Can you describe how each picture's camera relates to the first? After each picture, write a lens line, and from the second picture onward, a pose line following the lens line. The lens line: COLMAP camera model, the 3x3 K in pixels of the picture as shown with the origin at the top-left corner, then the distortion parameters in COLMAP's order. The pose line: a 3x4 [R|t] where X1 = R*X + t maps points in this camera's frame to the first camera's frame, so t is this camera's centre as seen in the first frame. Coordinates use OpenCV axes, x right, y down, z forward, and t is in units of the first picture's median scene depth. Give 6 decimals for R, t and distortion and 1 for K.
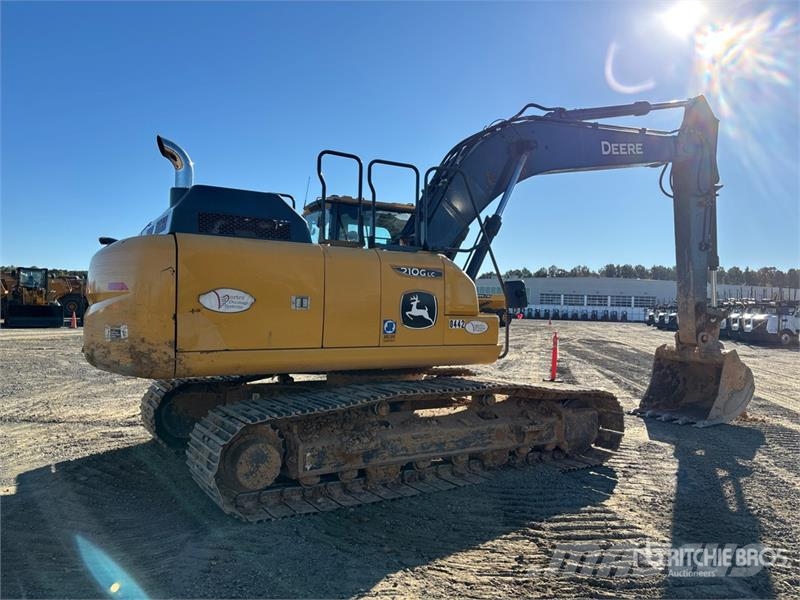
lens RADIAL K [[592.0, 0, 413.9], [0, 592.0, 299.8], [0, 0, 1]] dist [0.071598, -0.075581]
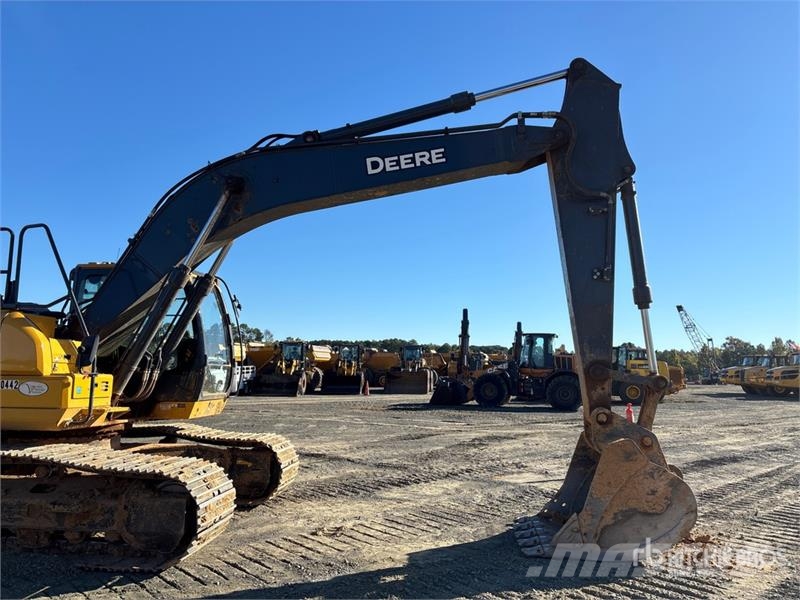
lens RADIAL K [[592.0, 0, 413.9], [0, 592.0, 299.8], [0, 0, 1]] dist [0.071598, -0.075581]
pose [[0.807650, -0.078912, -0.584358, 1.162146], [0.008803, 0.992508, -0.121862, 0.028963], [0.589596, 0.093278, 0.802294, 0.593372]]
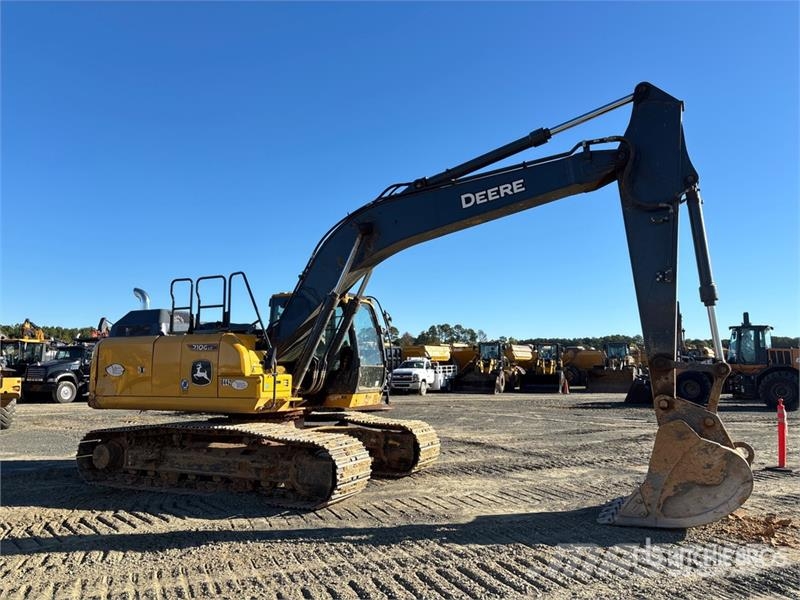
lens RADIAL K [[592.0, 0, 413.9], [0, 592.0, 299.8], [0, 0, 1]] dist [0.071598, -0.075581]
pose [[0.550462, -0.120132, -0.826172, 1.507201], [0.026152, 0.991589, -0.126761, 0.037827], [0.834450, 0.048171, 0.548974, 0.579848]]
